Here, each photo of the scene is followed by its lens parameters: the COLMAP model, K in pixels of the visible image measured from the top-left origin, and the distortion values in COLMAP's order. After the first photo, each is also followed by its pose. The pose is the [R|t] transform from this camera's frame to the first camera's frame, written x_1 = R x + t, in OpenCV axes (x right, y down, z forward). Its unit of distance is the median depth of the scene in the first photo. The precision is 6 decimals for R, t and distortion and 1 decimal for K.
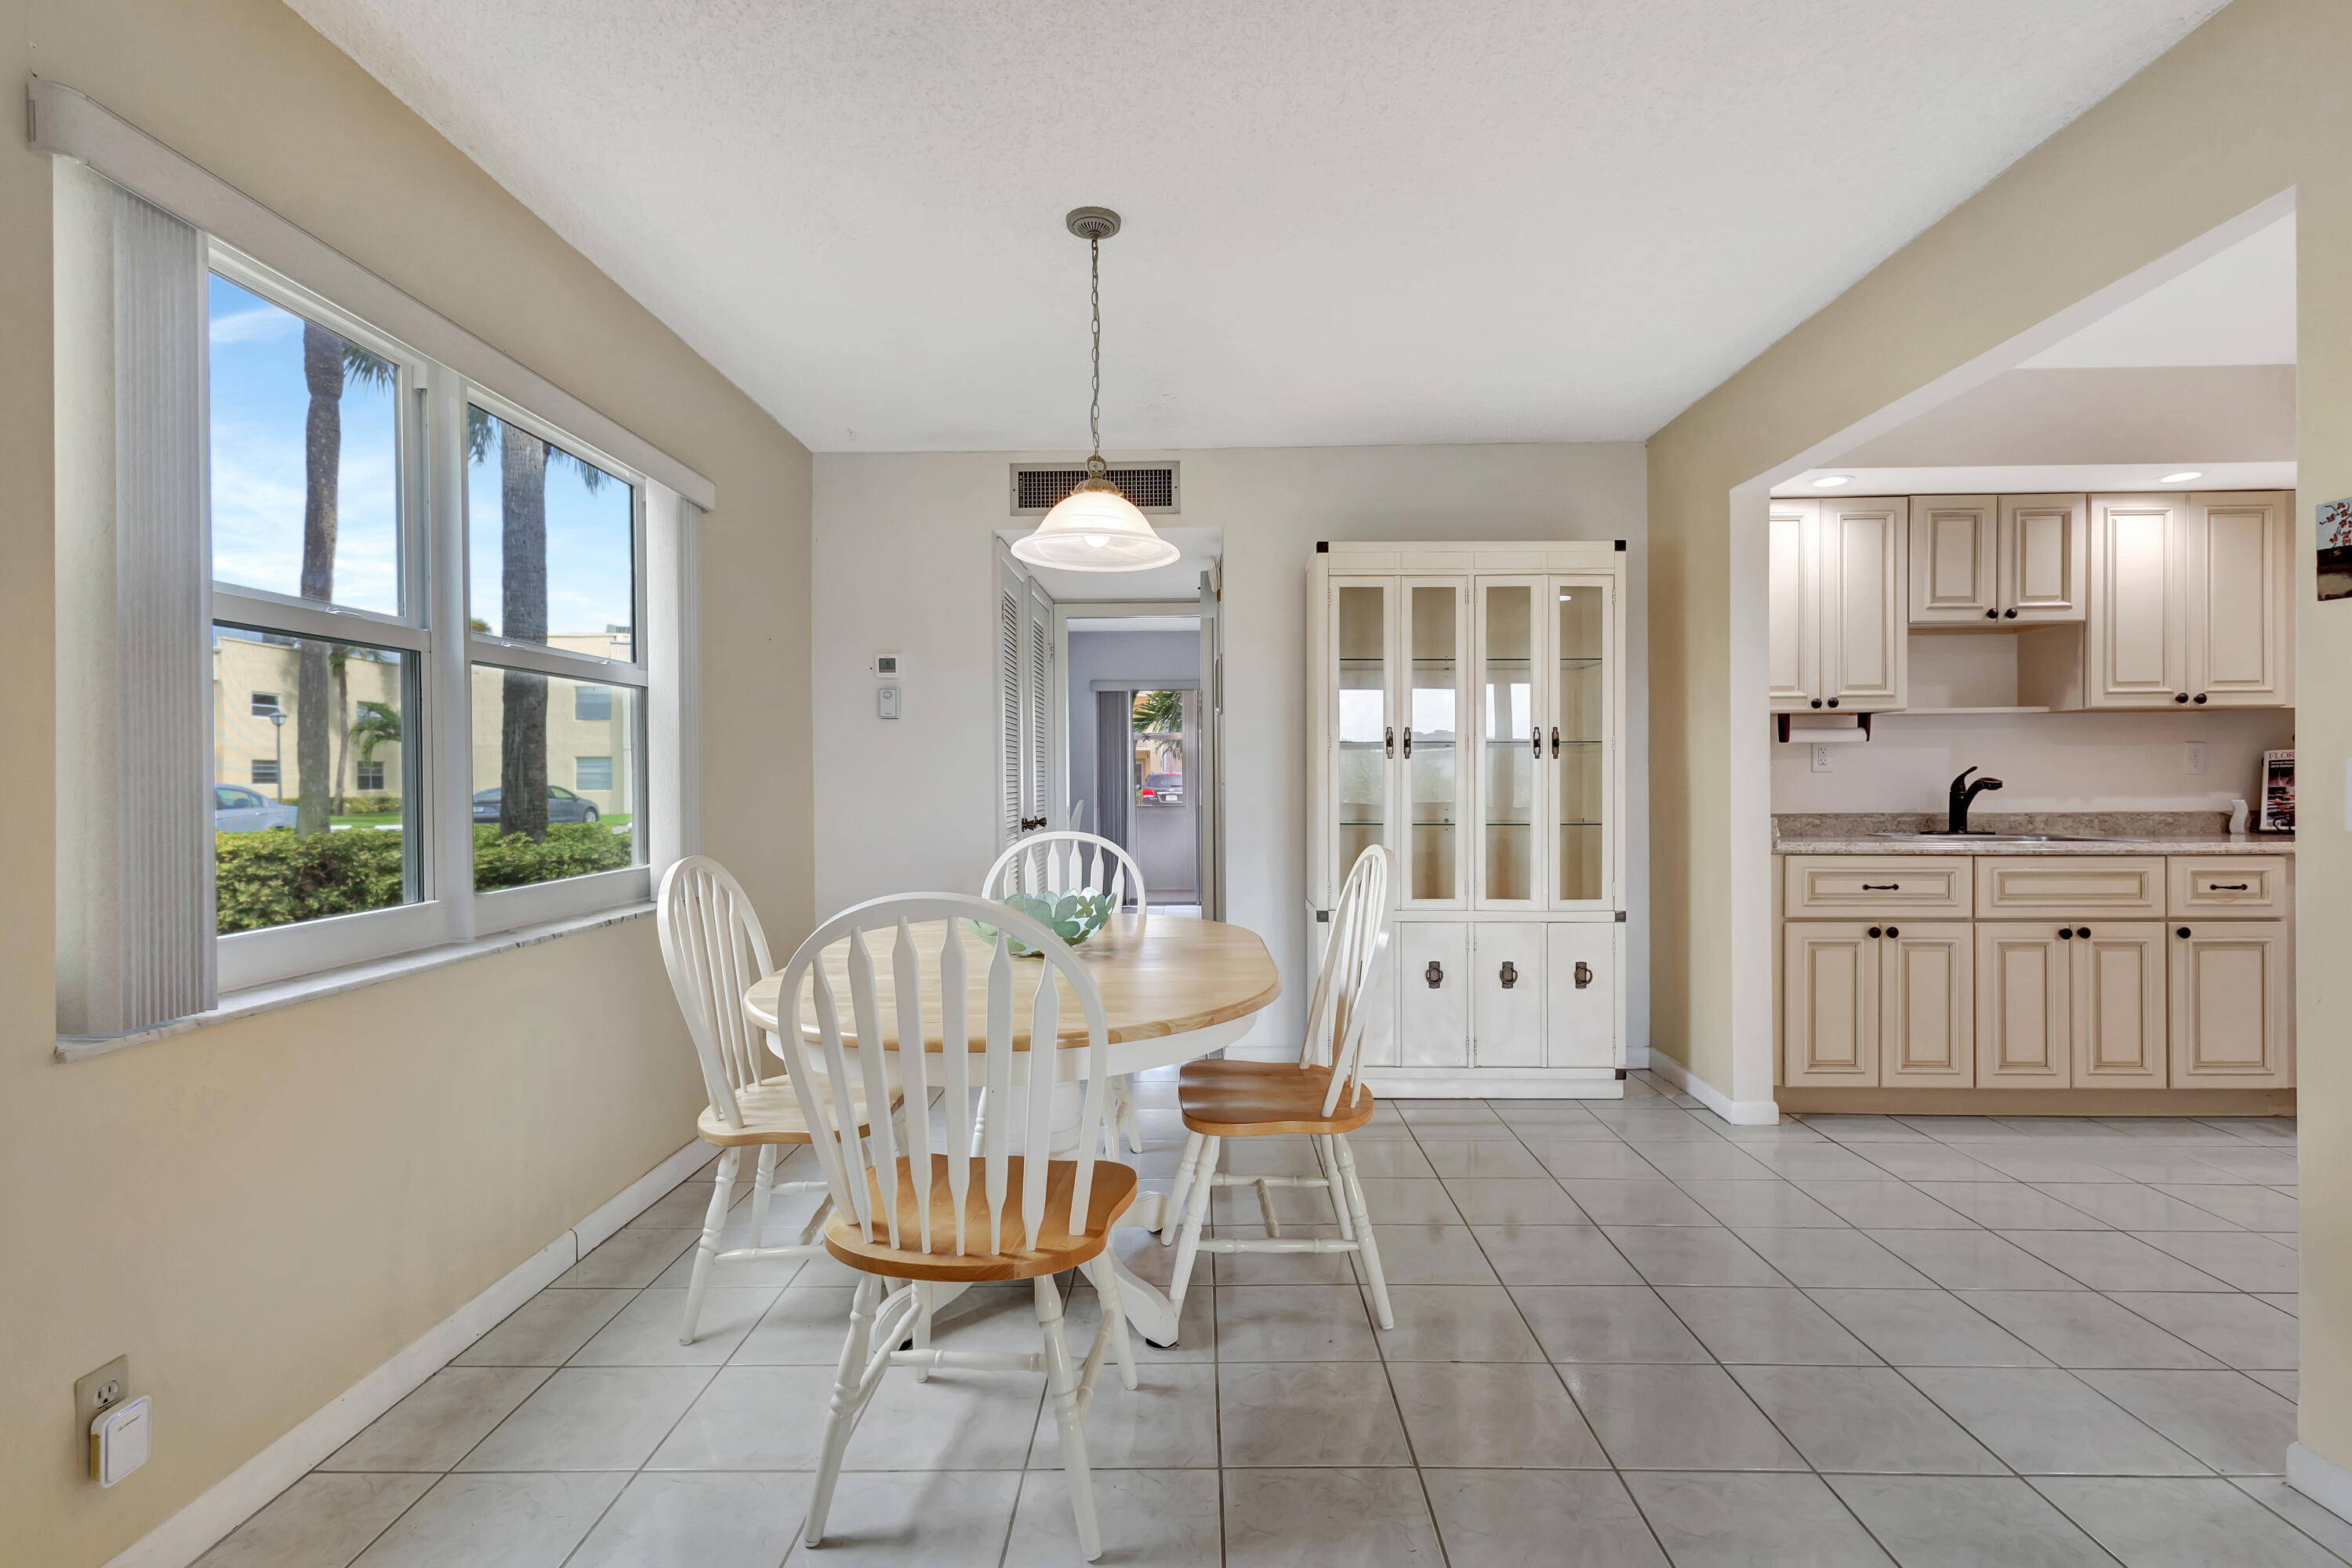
lens RADIAL K [[1033.1, 0, 1184.3], [0, 1033.1, 794.9], [0, 0, 1]] dist [0.001341, 0.000013]
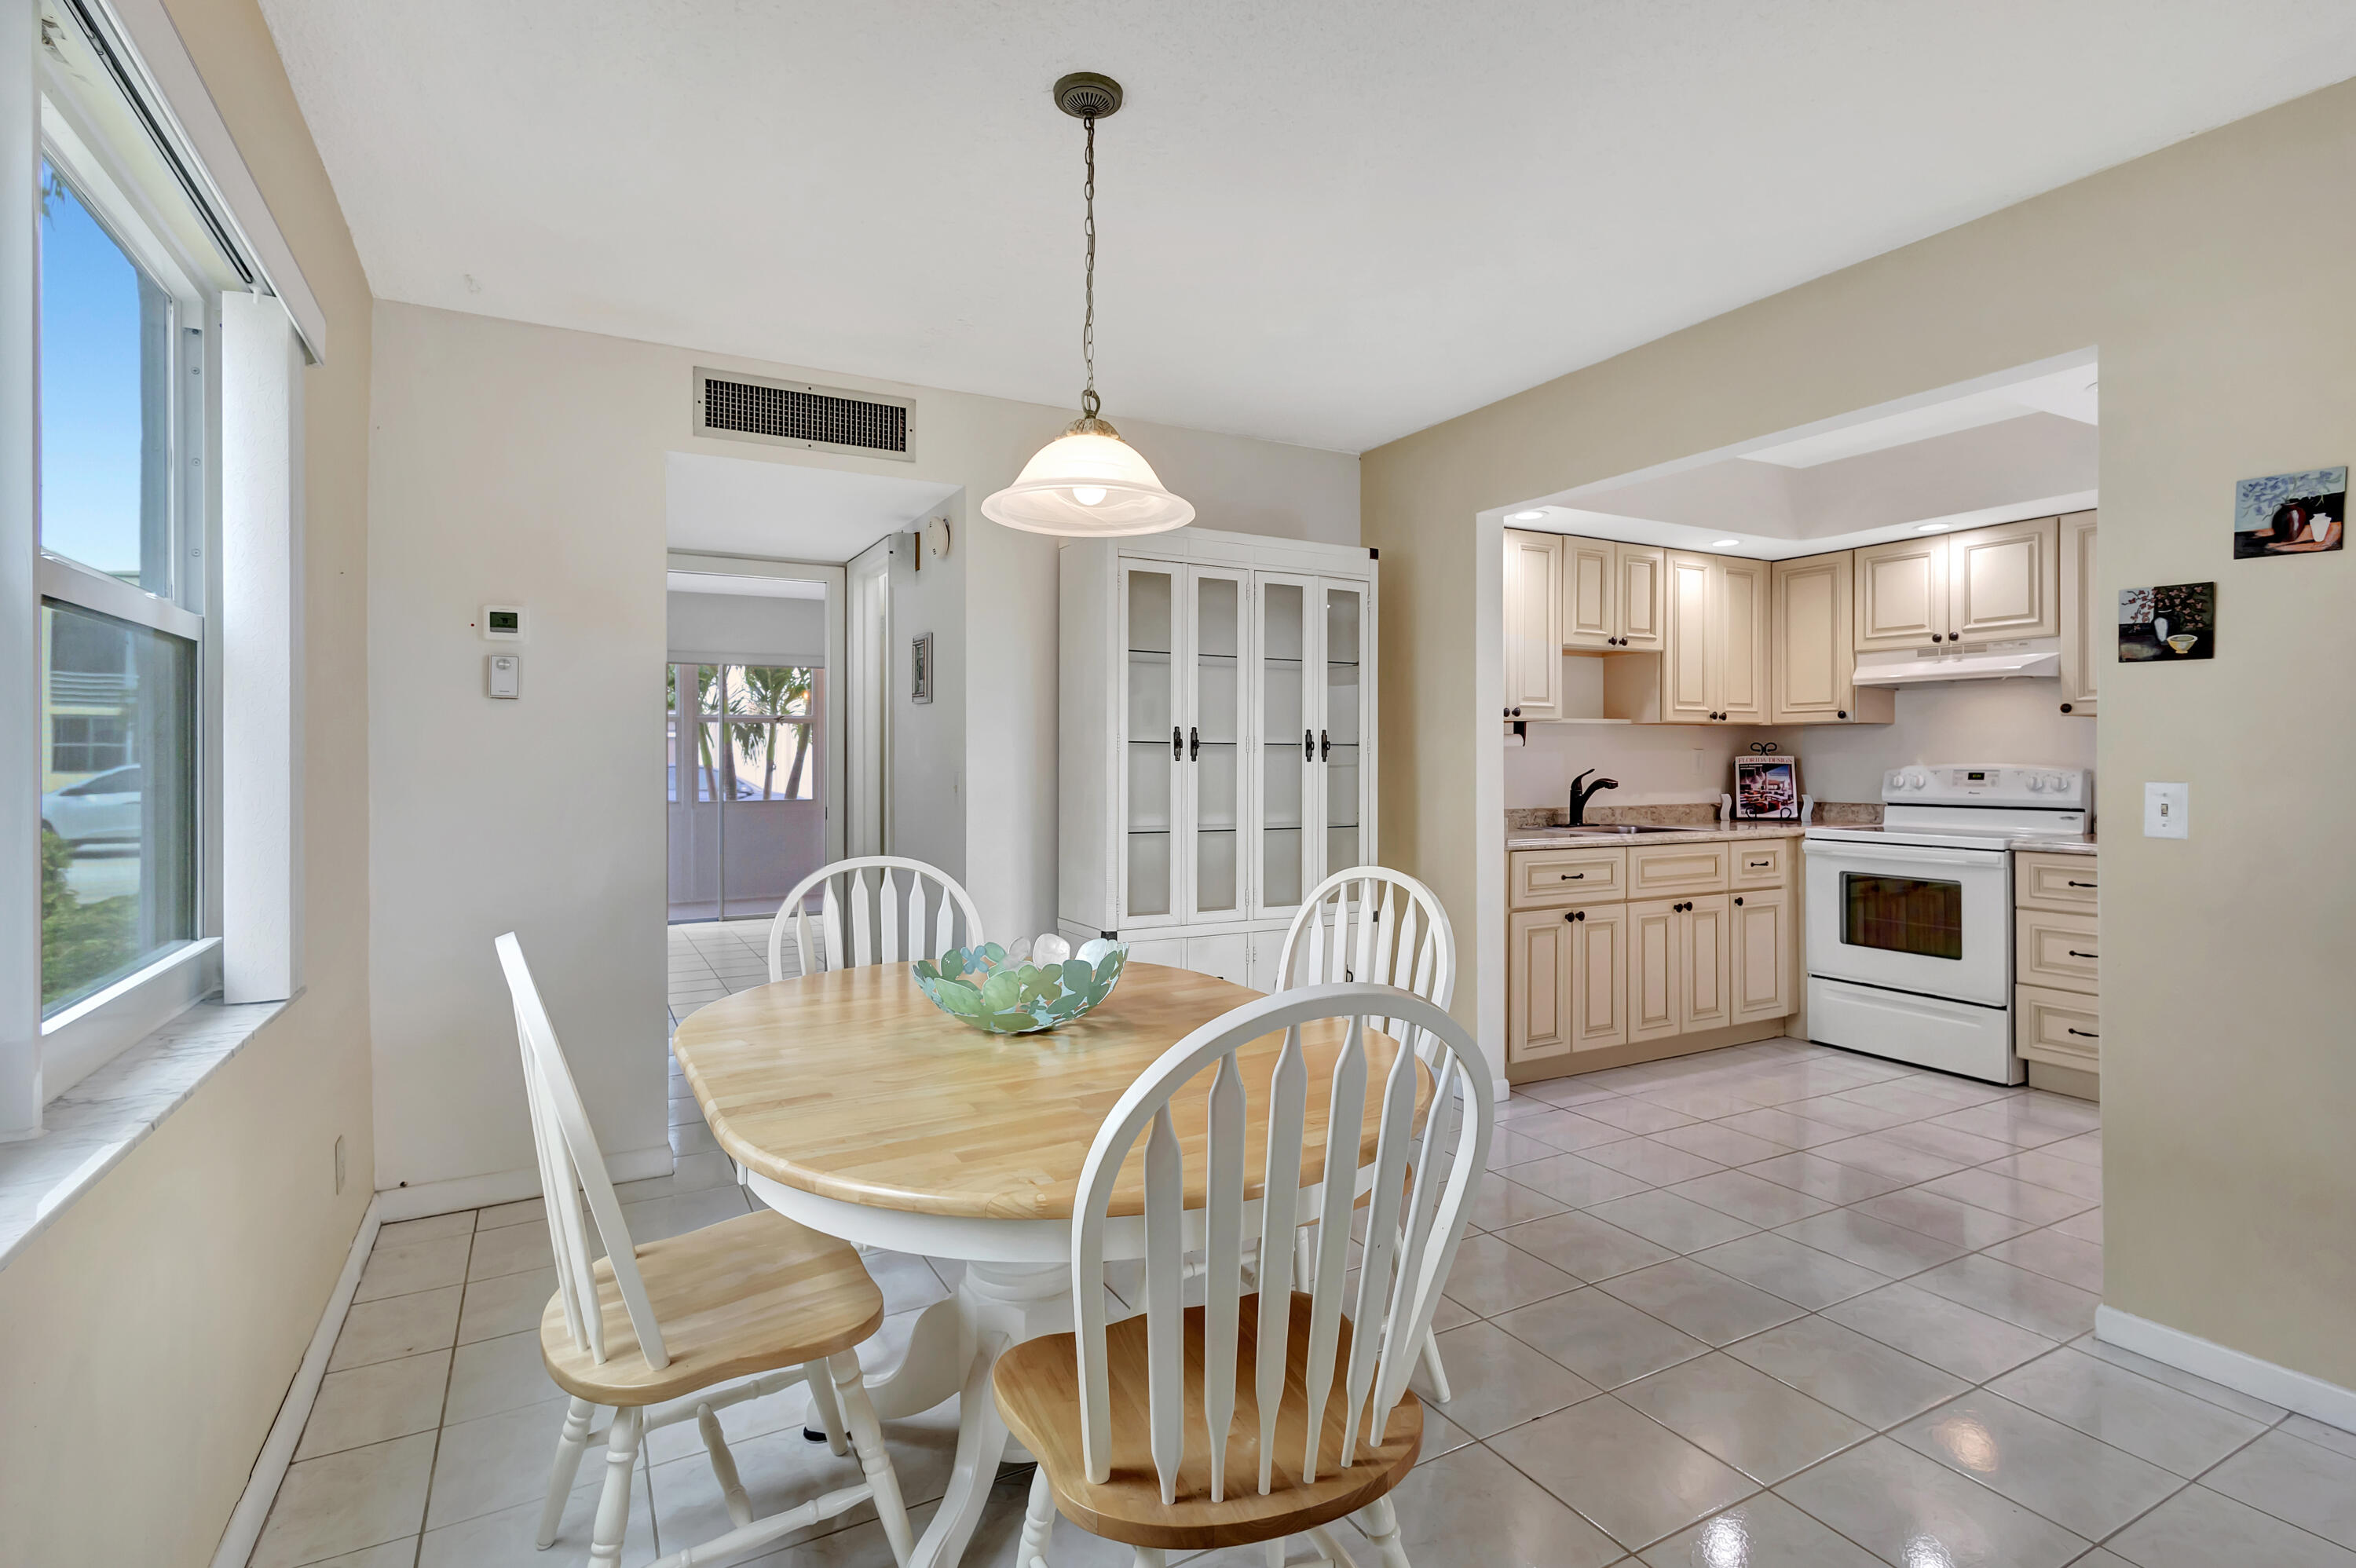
lens RADIAL K [[1089.4, 0, 1163.2], [0, 1089.4, 766.0], [0, 0, 1]] dist [-0.000943, 0.000265]
pose [[0.875017, 0.001935, 0.484088, -0.282828], [0.005314, 0.999893, -0.013602, -0.017587], [-0.484063, 0.014474, 0.874914, 0.159712]]
